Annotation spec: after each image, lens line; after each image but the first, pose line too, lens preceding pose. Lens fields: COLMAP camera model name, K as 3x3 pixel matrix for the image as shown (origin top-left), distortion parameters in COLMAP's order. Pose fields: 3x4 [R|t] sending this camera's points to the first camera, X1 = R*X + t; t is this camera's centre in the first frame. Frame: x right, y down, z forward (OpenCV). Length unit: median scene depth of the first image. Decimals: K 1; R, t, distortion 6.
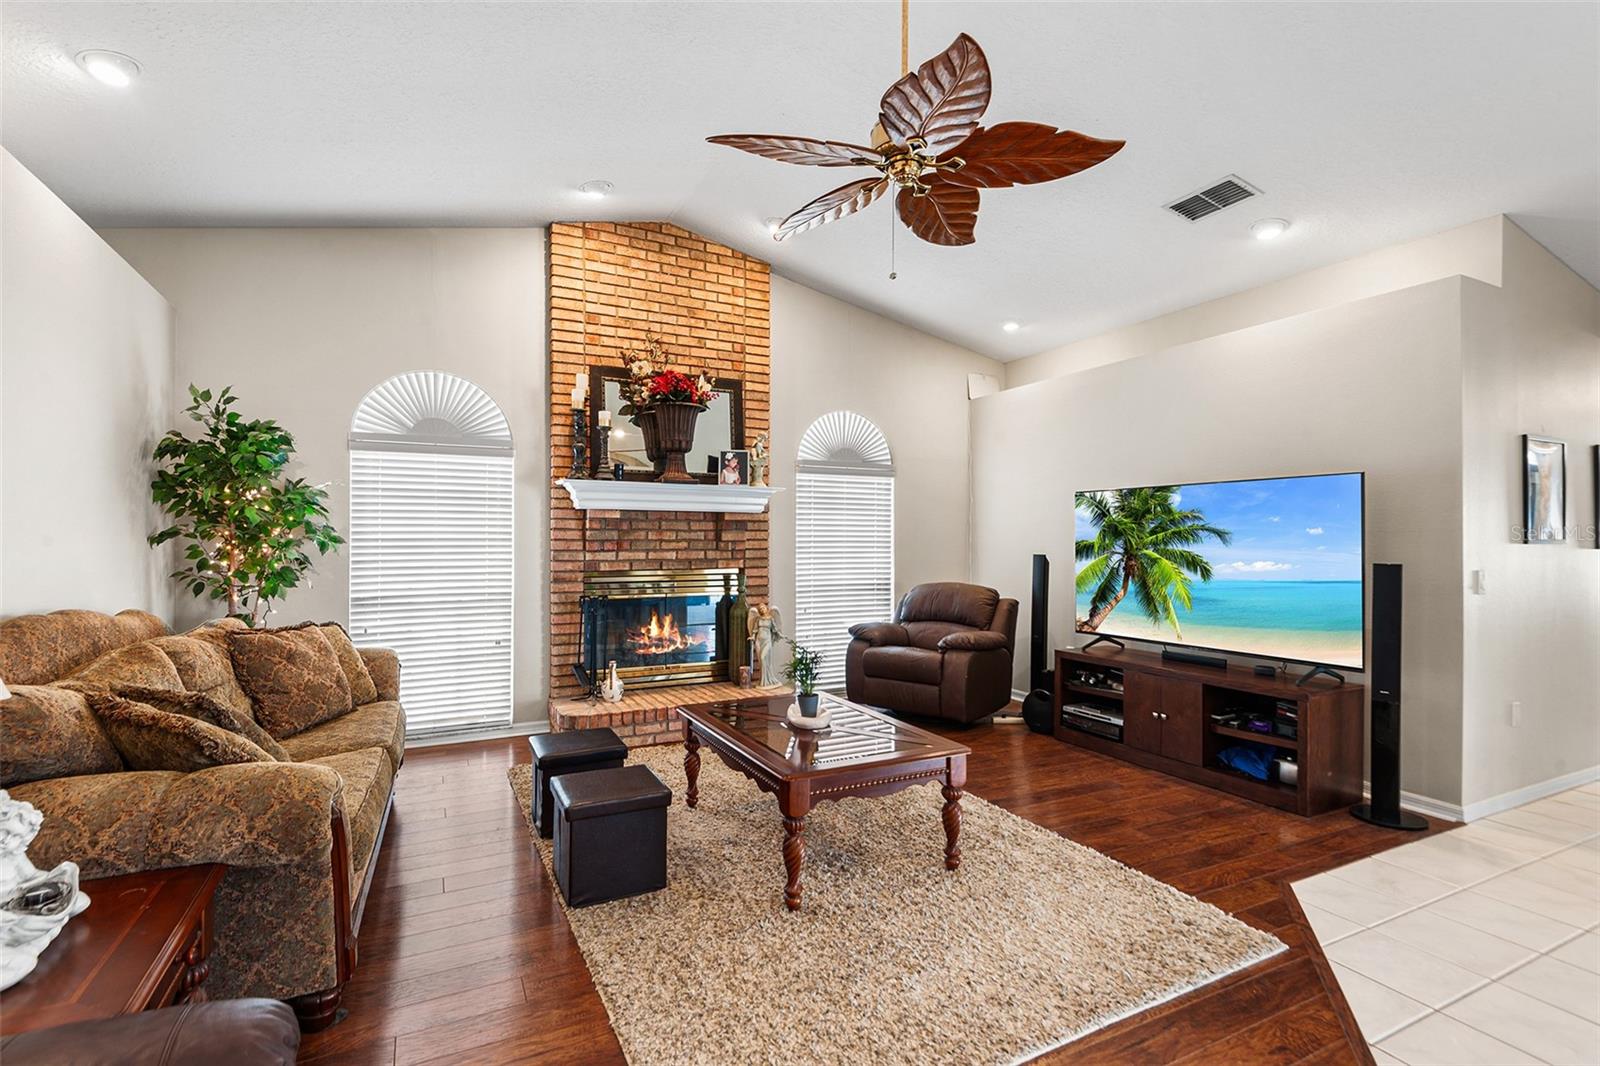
lens RADIAL K [[739.9, 0, 792.6], [0, 739.9, 535.4], [0, 0, 1]] dist [0.047089, -0.031477]
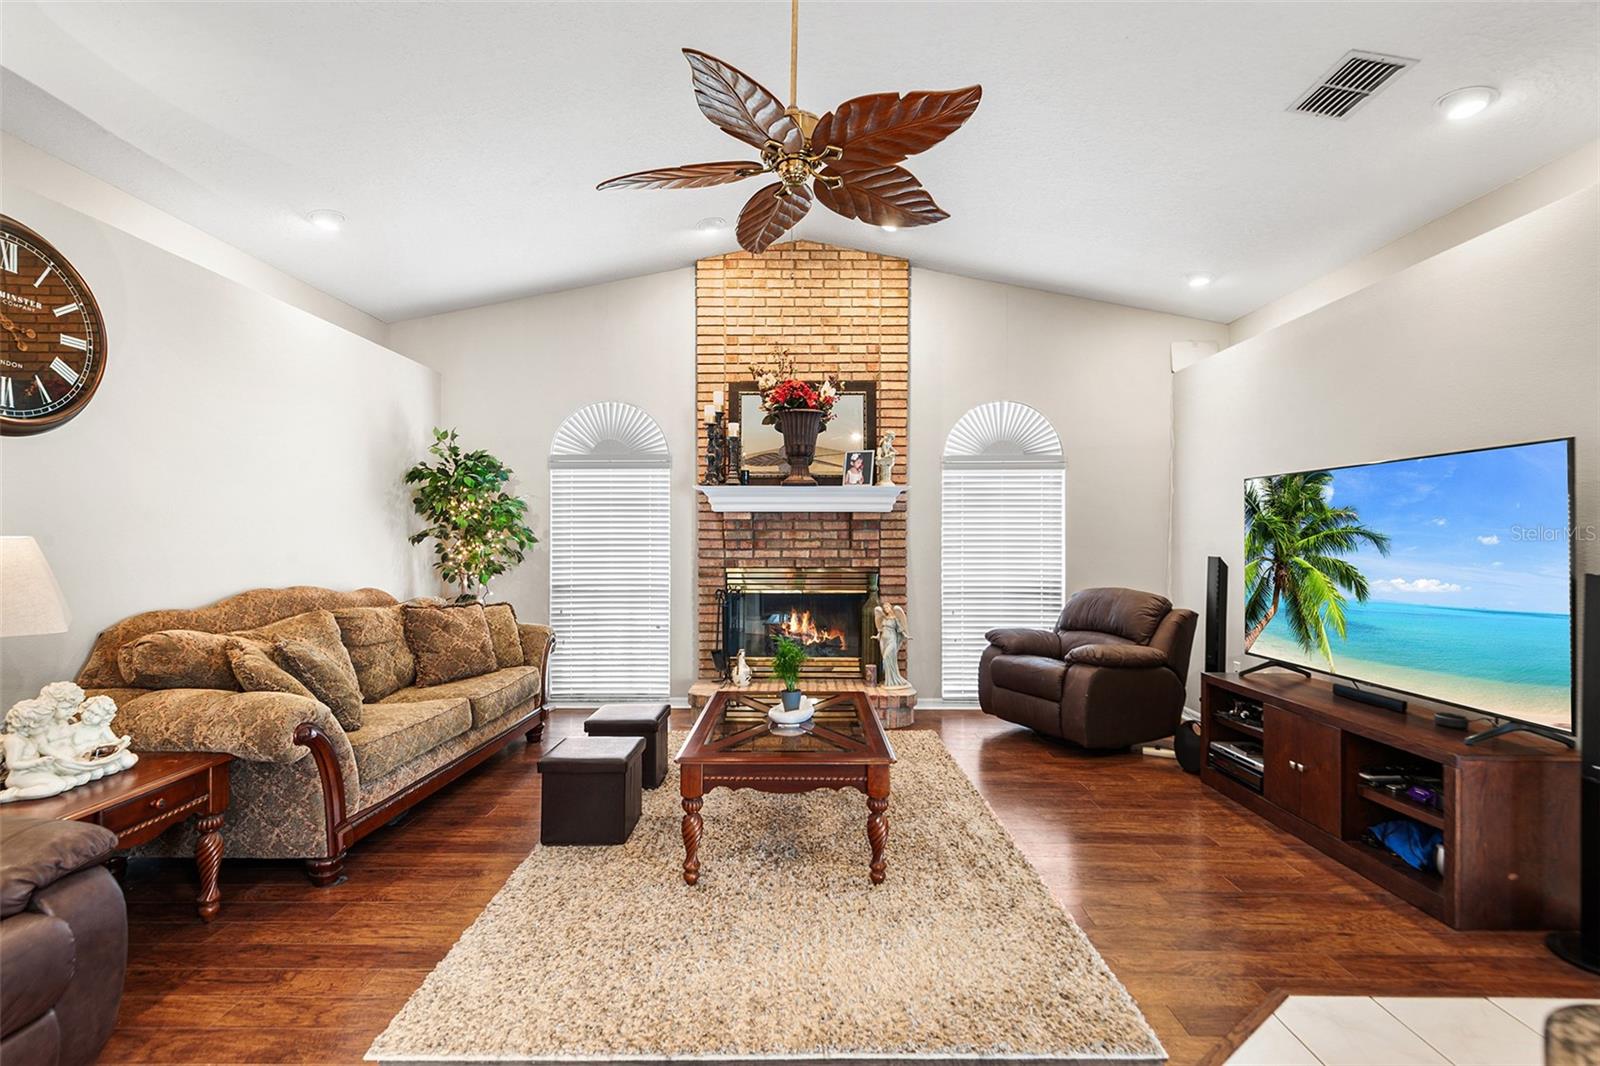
lens RADIAL K [[739.9, 0, 792.6], [0, 739.9, 535.4], [0, 0, 1]] dist [0.047089, -0.031477]
pose [[0.888805, -0.003469, -0.458272, 0.310538], [0.004347, 0.999990, 0.000860, -0.000522], [0.458265, -0.002756, 0.888811, 0.056101]]
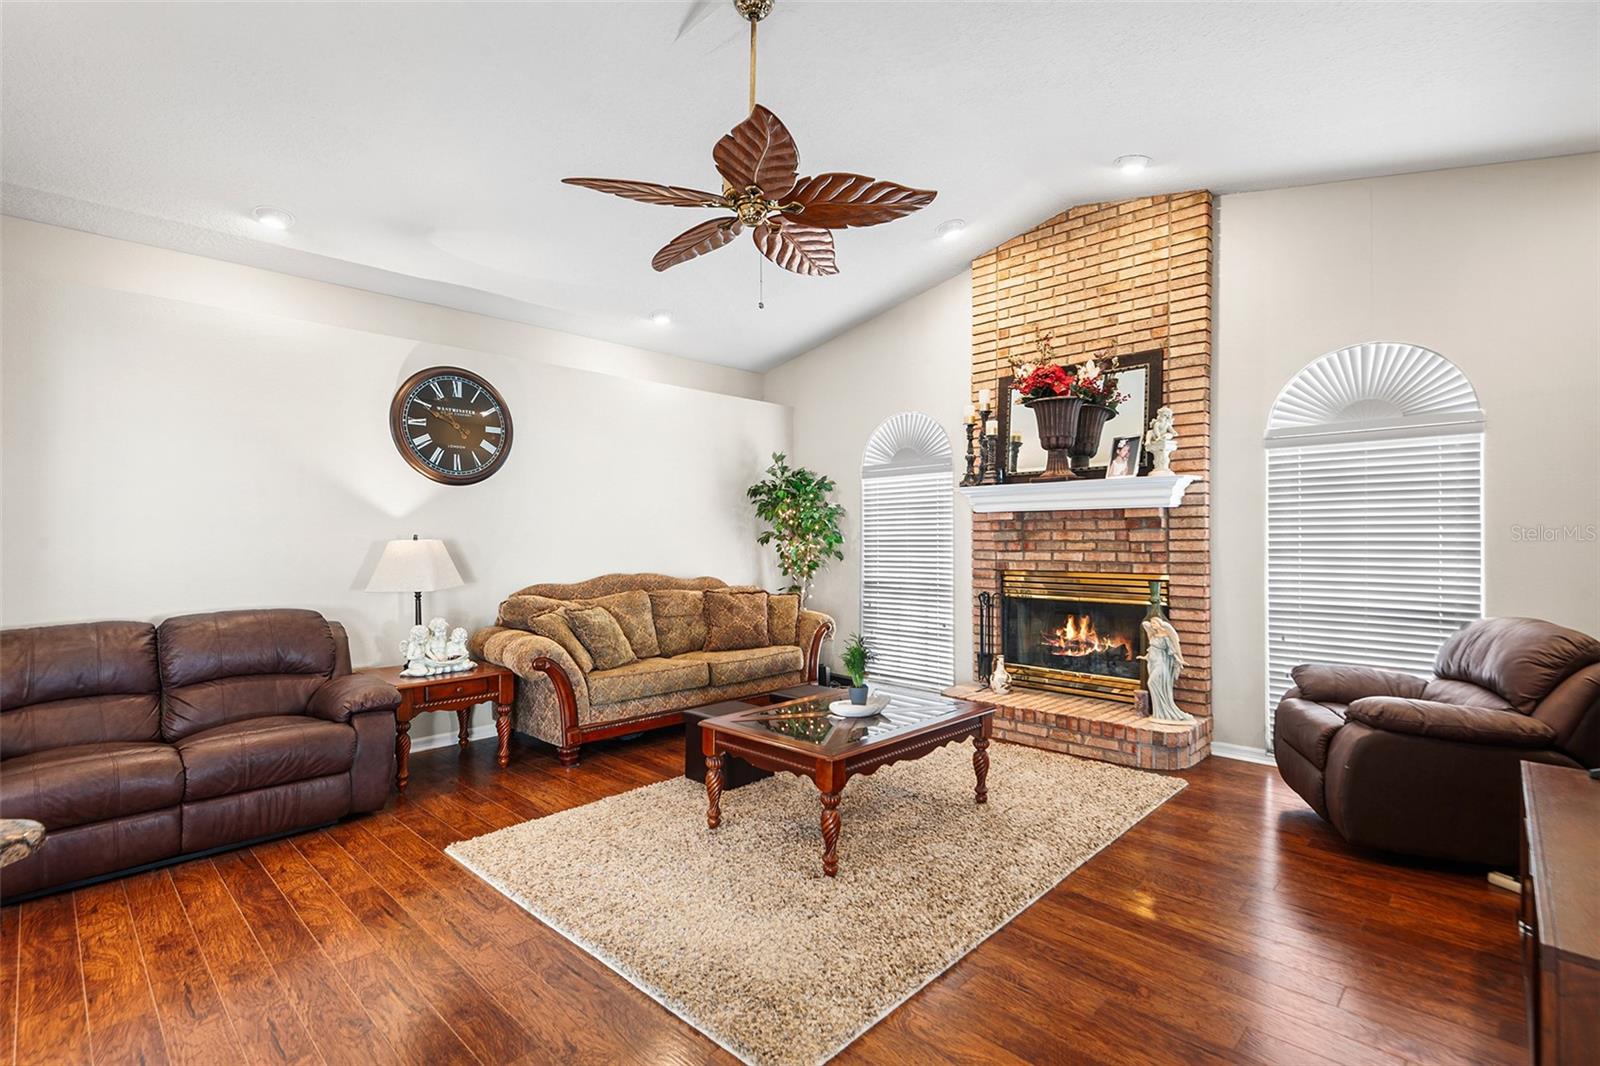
lens RADIAL K [[739.9, 0, 792.6], [0, 739.9, 535.4], [0, 0, 1]] dist [0.047089, -0.031477]
pose [[0.322474, -0.007083, -0.946552, 0.629452], [0.008867, 0.999951, -0.004462, 0.000707], [0.946537, -0.006954, 0.322521, 0.357842]]
